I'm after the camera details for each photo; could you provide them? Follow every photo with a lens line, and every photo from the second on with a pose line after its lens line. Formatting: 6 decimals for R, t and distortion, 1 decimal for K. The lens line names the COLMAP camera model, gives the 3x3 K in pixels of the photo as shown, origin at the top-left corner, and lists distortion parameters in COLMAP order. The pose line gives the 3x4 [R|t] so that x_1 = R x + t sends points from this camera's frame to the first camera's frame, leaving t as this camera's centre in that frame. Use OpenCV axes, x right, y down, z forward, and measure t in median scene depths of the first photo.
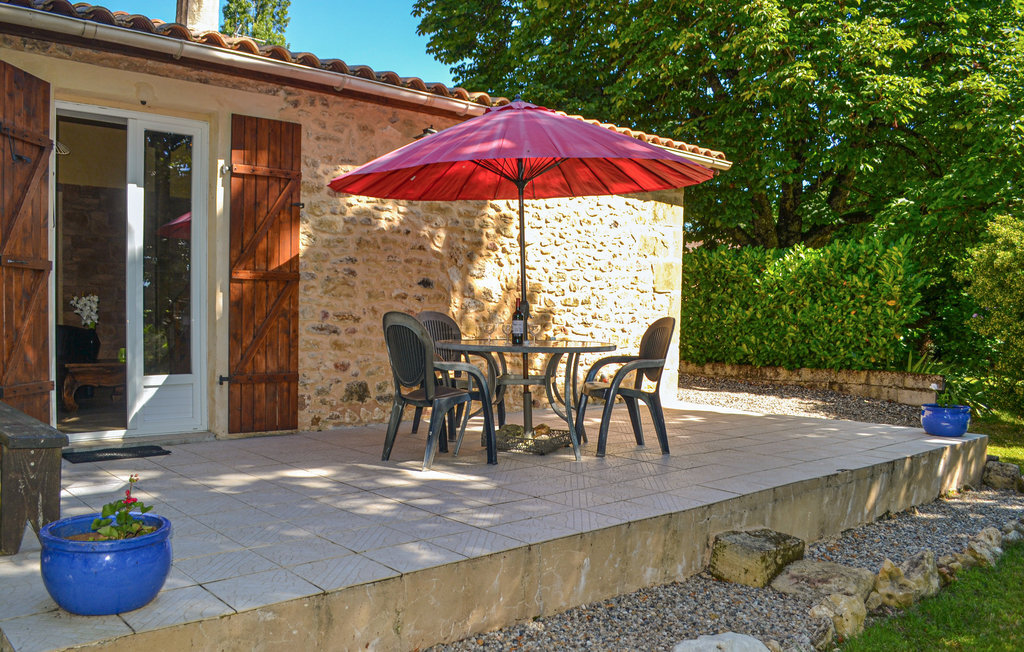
lens RADIAL K [[814.7, 0, 512.0], [0, 814.7, 326.0], [0, 0, 1]] dist [-0.002914, -0.001454]
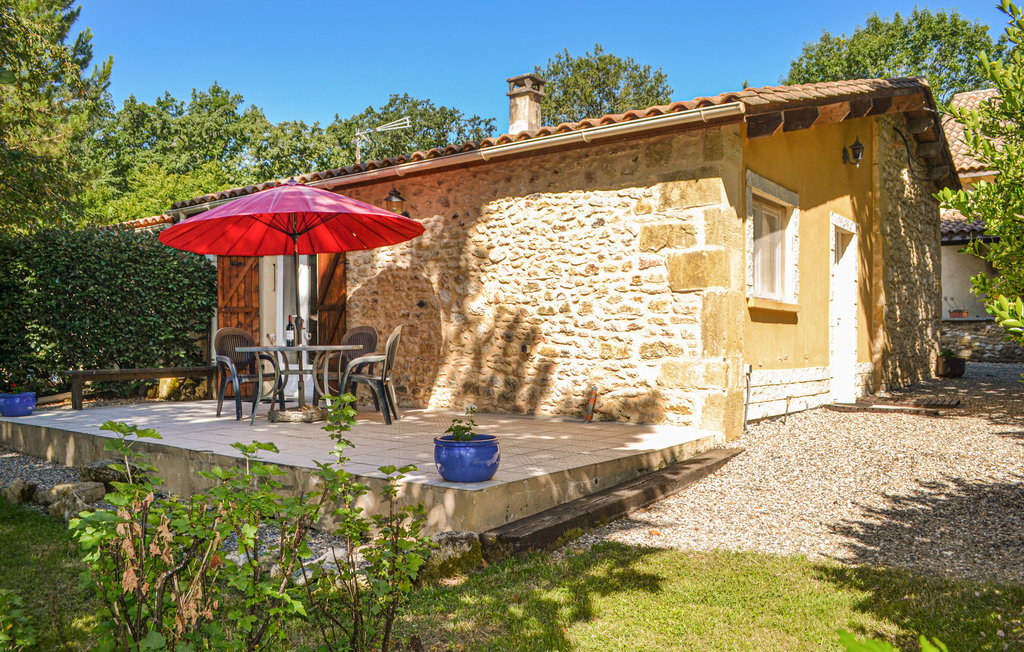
lens RADIAL K [[814.7, 0, 512.0], [0, 814.7, 326.0], [0, 0, 1]] dist [-0.002914, -0.001454]
pose [[0.222426, -0.034122, -0.974352, 1.066978], [-0.004780, 0.999337, -0.036089, 0.025998], [0.974938, 0.012685, 0.222115, 0.756755]]
